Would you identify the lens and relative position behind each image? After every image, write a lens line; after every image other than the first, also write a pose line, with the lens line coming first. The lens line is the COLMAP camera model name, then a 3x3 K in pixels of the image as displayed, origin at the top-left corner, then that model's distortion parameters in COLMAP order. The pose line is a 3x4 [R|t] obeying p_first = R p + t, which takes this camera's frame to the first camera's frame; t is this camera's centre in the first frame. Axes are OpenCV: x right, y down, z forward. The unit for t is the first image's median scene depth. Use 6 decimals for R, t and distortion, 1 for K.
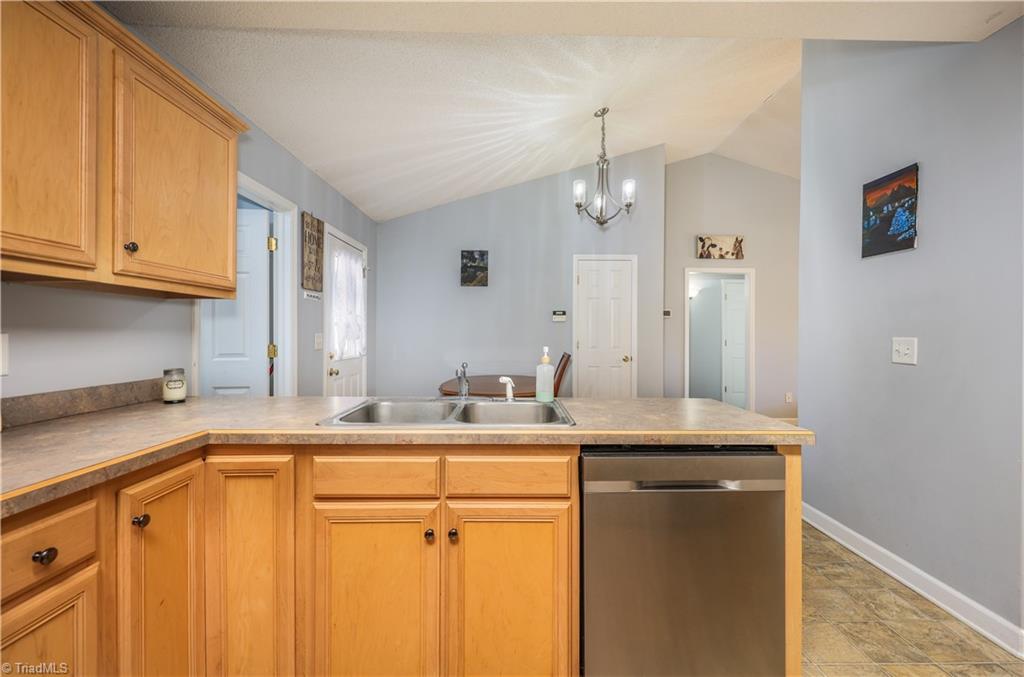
lens RADIAL K [[411.9, 0, 502.5], [0, 411.9, 332.8], [0, 0, 1]] dist [0.000961, 0.000736]
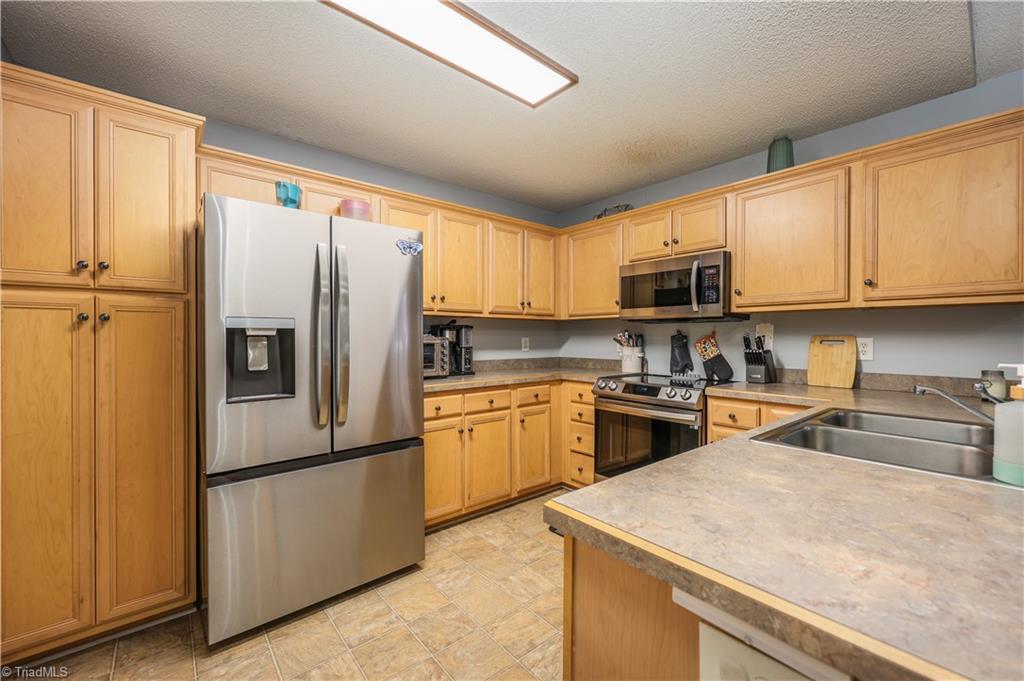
lens RADIAL K [[411.9, 0, 517.2], [0, 411.9, 340.7], [0, 0, 1]] dist [0.000961, 0.000736]
pose [[-0.748900, -0.006863, -0.662647, 1.532353], [-0.009612, 0.999954, 0.000506, 0.033542], [0.662613, 0.006749, -0.748932, 1.741734]]
